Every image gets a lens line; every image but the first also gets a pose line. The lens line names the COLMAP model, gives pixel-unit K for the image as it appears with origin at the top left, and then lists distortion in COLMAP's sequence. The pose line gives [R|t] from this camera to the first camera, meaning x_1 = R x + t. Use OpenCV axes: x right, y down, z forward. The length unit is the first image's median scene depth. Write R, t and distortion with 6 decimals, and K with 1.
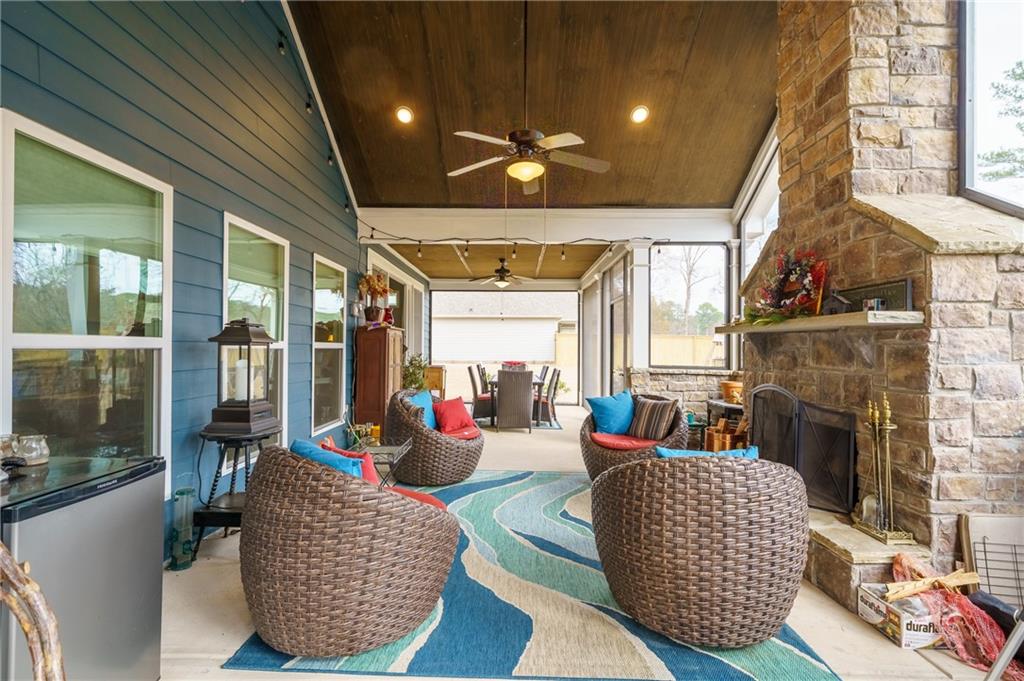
lens RADIAL K [[454.4, 0, 509.2], [0, 454.4, 342.5], [0, 0, 1]] dist [0.003519, 0.000631]
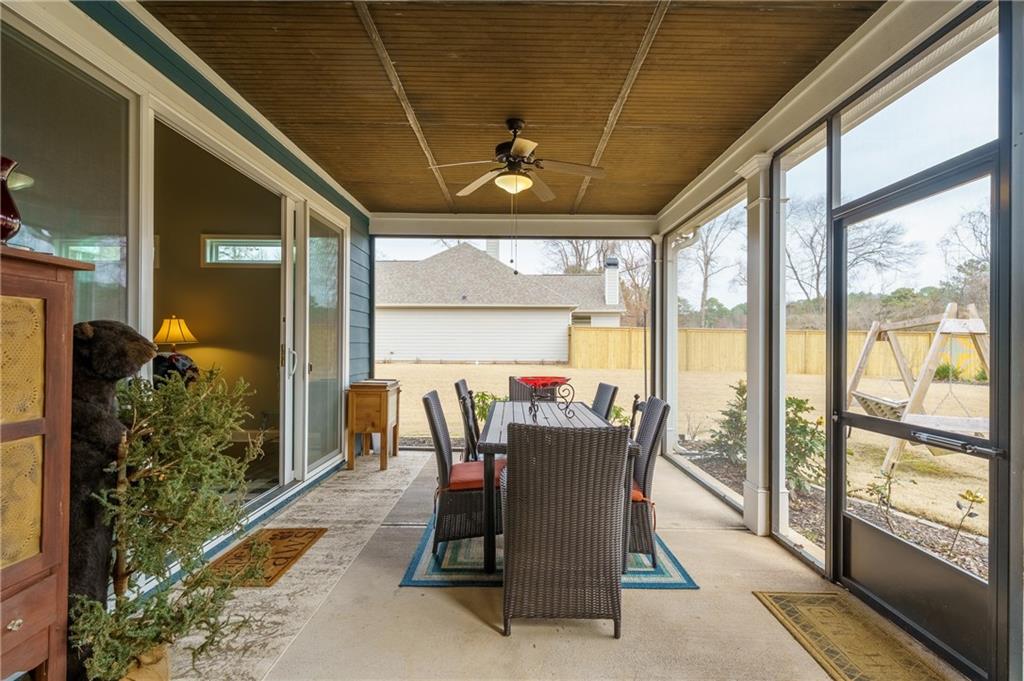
lens RADIAL K [[454.4, 0, 513.3], [0, 454.4, 337.6], [0, 0, 1]] dist [0.003519, 0.000631]
pose [[0.999922, -0.000545, 0.012501, -0.017877], [0.000603, 0.999989, -0.004670, 0.006157], [-0.012498, 0.004677, 0.999911, 0.515094]]
